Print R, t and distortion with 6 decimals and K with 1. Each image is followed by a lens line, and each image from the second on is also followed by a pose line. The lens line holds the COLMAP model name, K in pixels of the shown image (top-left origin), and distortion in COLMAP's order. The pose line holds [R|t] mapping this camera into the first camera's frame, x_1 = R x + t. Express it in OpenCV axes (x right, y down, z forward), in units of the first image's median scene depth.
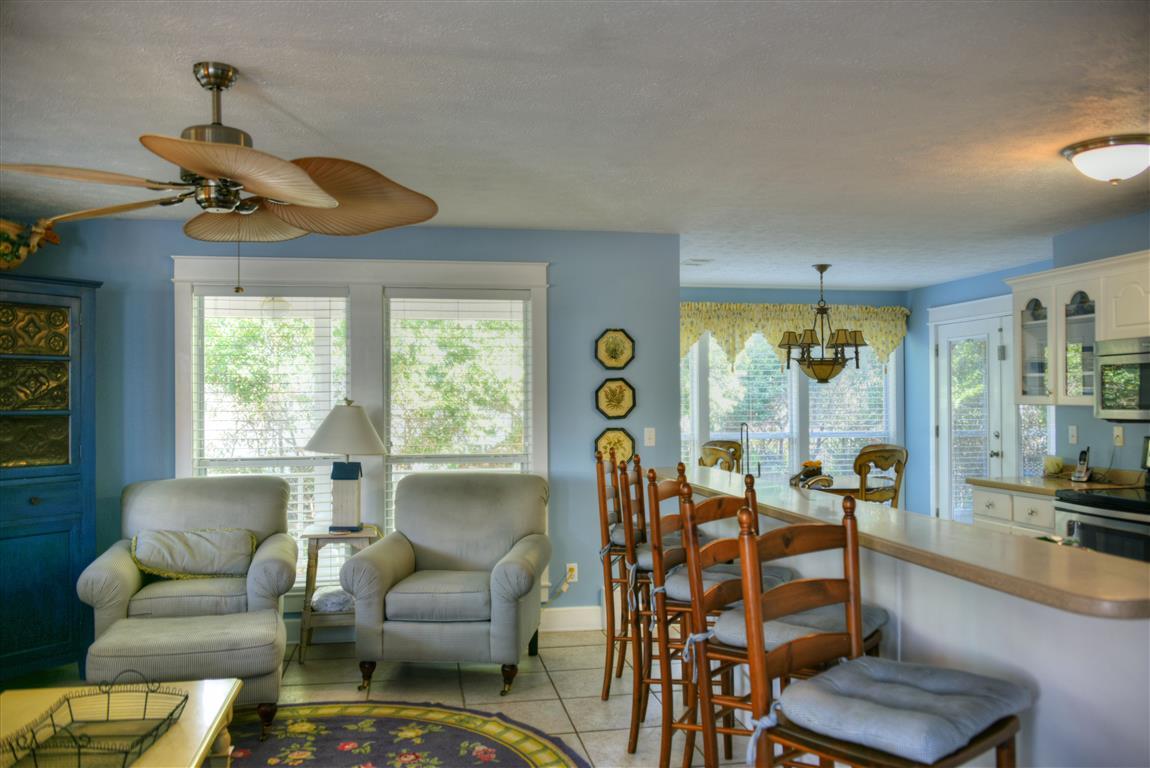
lens RADIAL K [[902.7, 0, 575.0], [0, 902.7, 384.0], [0, 0, 1]] dist [-0.011269, 0.002979]
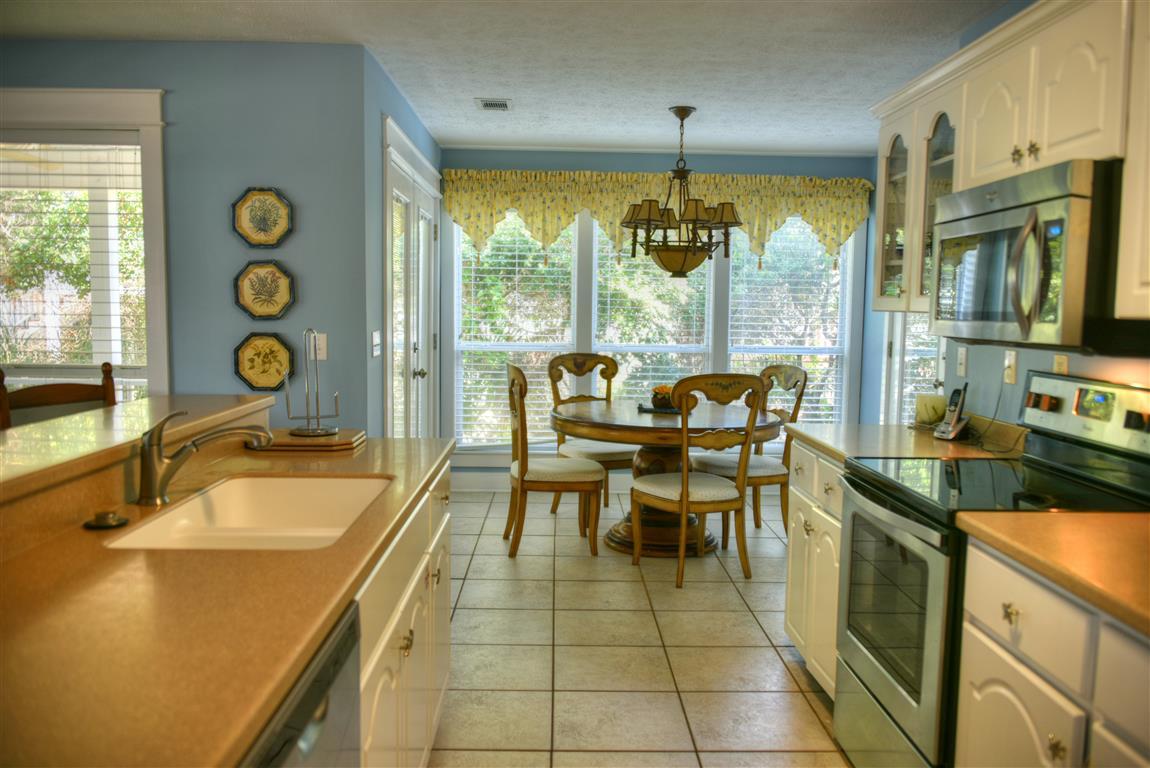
lens RADIAL K [[902.7, 0, 575.0], [0, 902.7, 384.0], [0, 0, 1]] dist [-0.011269, 0.002979]
pose [[0.987824, 0.032114, -0.152223, 0.367402], [-0.016014, 0.994255, 0.105832, 0.010158], [0.154747, -0.102105, 0.982664, 0.333634]]
